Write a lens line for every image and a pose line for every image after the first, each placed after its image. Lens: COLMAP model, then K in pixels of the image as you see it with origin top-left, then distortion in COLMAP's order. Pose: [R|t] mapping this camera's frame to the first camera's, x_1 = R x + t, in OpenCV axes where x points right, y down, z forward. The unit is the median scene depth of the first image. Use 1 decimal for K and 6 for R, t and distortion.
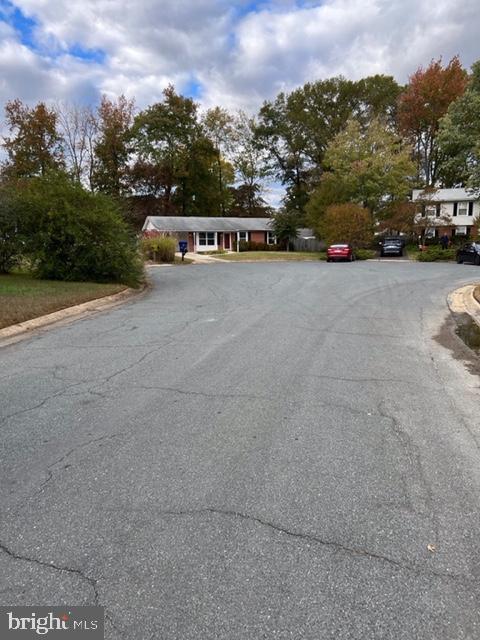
lens RADIAL K [[474.3, 0, 249.0], [0, 474.3, 322.7], [0, 0, 1]] dist [0.076958, -0.112486]
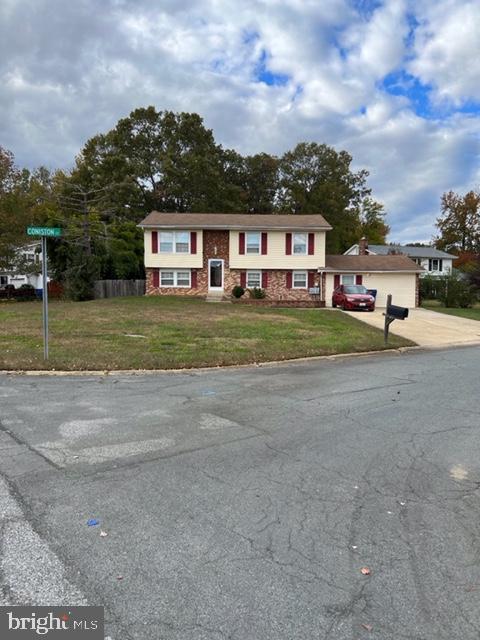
lens RADIAL K [[474.3, 0, 249.0], [0, 474.3, 322.7], [0, 0, 1]] dist [0.076958, -0.112486]
pose [[0.766837, 0.052217, -0.639714, -0.032044], [-0.120882, 0.990599, -0.064046, 0.052969], [0.630356, 0.126443, 0.765940, -0.314871]]
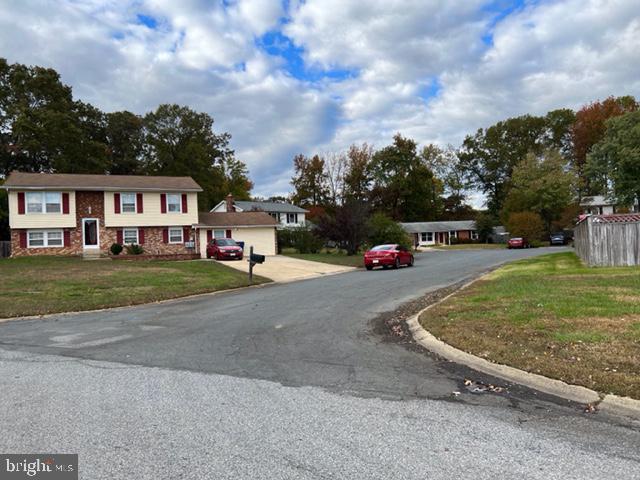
lens RADIAL K [[474.3, 0, 320.0], [0, 474.3, 240.0], [0, 0, 1]] dist [0.076958, -0.112486]
pose [[0.960441, -0.028869, -0.276984, 0.000201], [-0.017526, 0.986375, -0.163576, 0.062470], [0.277932, 0.161959, 0.946849, -0.378636]]
